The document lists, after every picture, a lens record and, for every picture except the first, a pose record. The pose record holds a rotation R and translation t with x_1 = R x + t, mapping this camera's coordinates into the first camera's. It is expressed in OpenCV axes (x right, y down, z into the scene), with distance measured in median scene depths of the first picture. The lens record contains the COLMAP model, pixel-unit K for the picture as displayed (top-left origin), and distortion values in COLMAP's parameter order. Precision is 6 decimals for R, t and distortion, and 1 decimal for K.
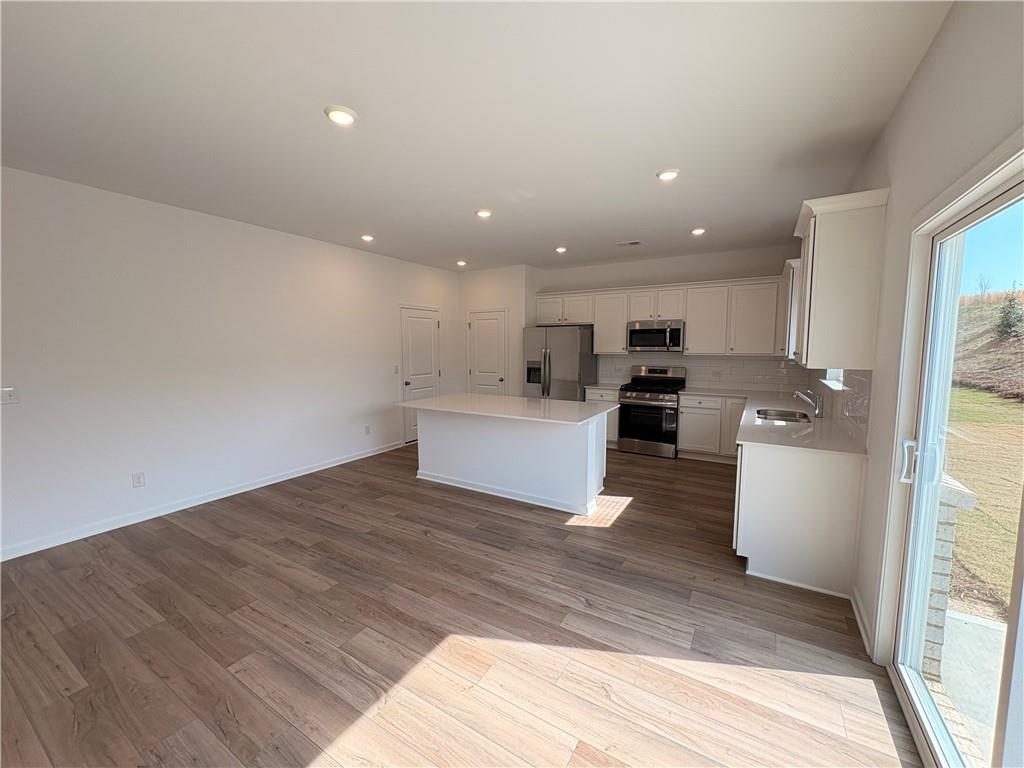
lens RADIAL K [[409.0, 0, 513.4], [0, 409.0, 381.5], [0, 0, 1]] dist [-0.002528, -0.000100]
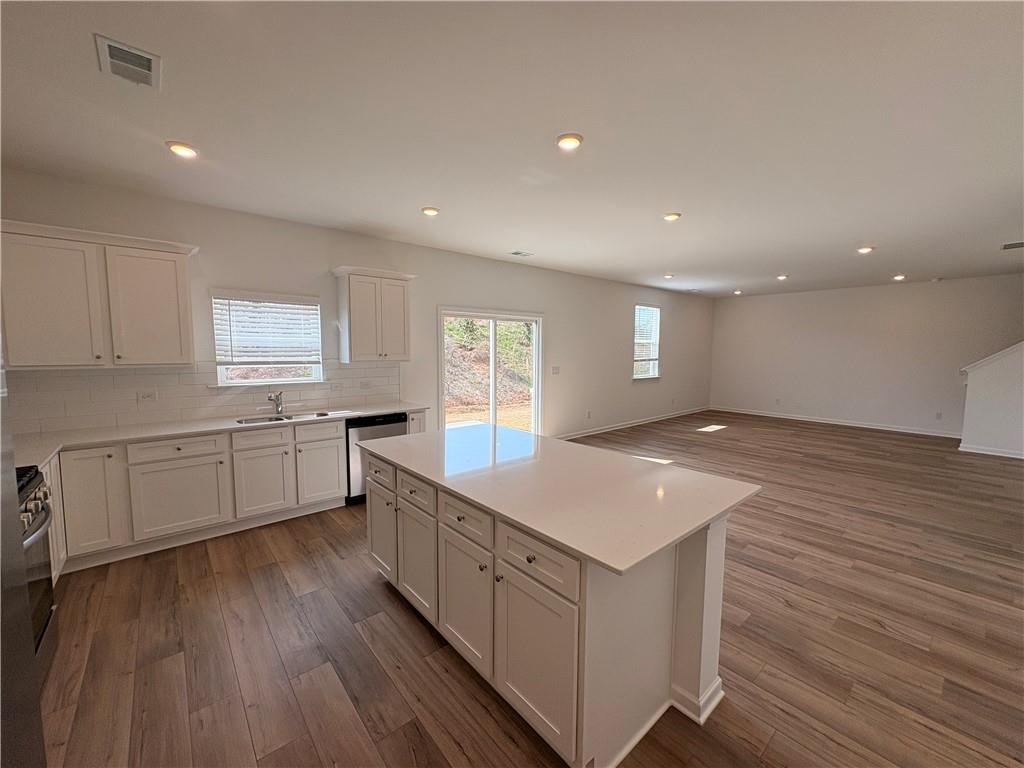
lens RADIAL K [[409.0, 0, 516.2], [0, 409.0, 381.8], [0, 0, 1]] dist [-0.002528, -0.000100]
pose [[-0.955185, -0.028911, 0.294595, -0.219829], [0.024185, 0.984270, 0.175009, -0.185686], [-0.295021, 0.174290, -0.939460, 1.958532]]
